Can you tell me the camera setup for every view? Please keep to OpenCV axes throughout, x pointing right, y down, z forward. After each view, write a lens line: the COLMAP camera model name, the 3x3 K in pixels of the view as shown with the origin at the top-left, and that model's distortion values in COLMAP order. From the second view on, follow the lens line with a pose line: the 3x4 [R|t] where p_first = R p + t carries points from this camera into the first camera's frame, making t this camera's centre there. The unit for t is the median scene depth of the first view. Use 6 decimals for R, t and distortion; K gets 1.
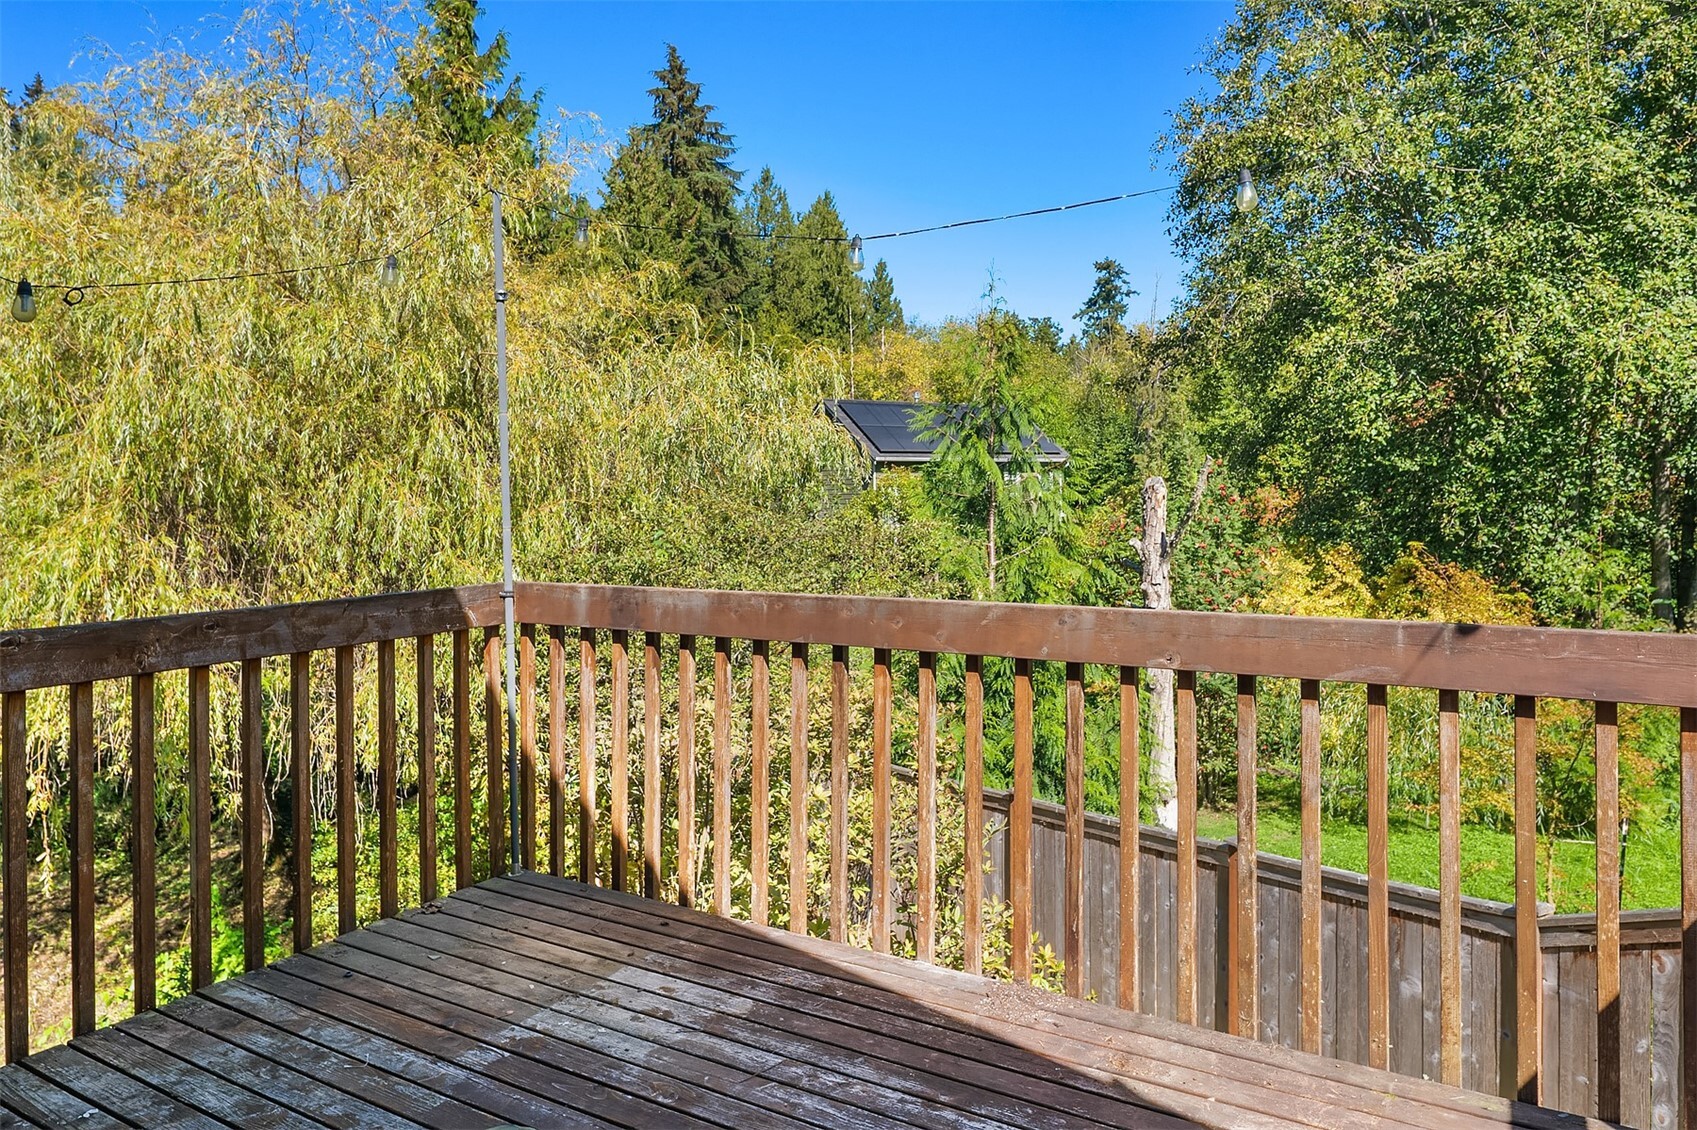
lens RADIAL K [[1098.0, 0, 850.9], [0, 1098.0, 495.0], [0, 0, 1]] dist [-0.000453, -0.006138]
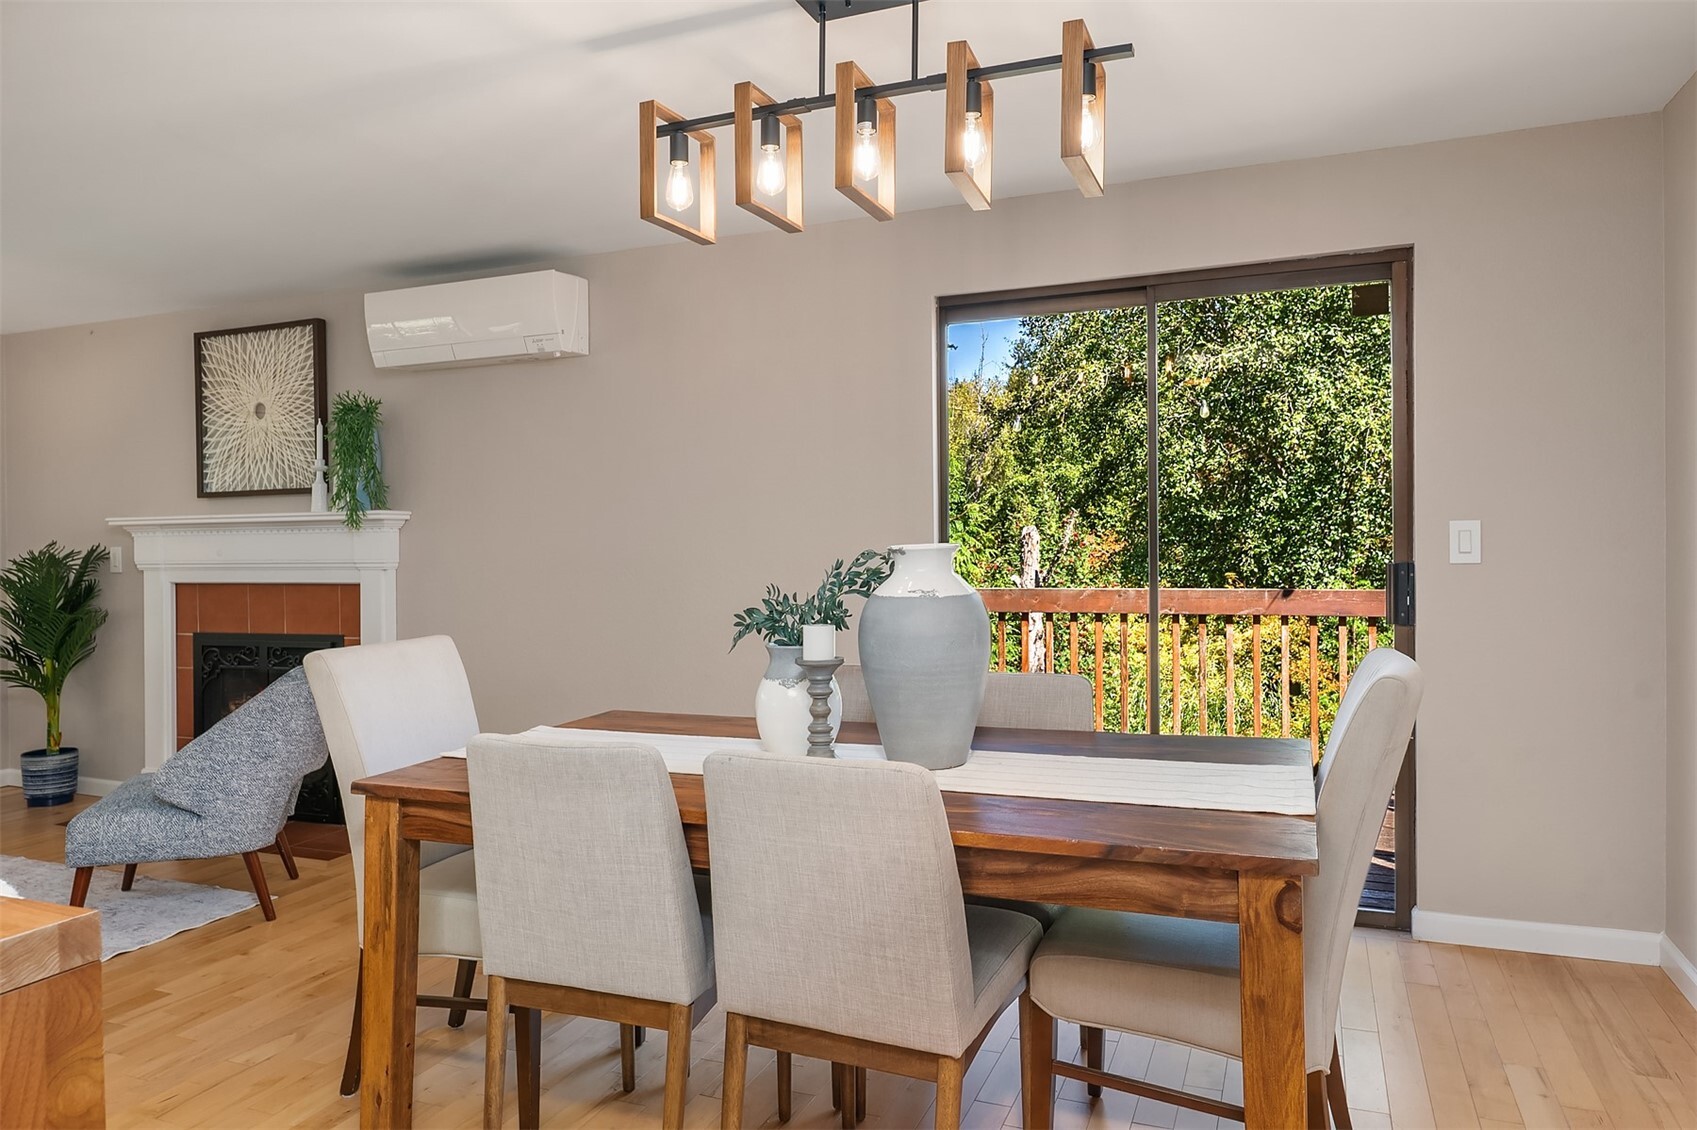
lens RADIAL K [[1098.0, 0, 844.7], [0, 1098.0, 543.9], [0, 0, 1]] dist [-0.000453, -0.006138]
pose [[0.987214, -0.004724, 0.159328, -0.110197], [0.004564, 0.999989, 0.001368, 0.000966], [-0.159333, -0.000623, 0.987225, -0.170376]]
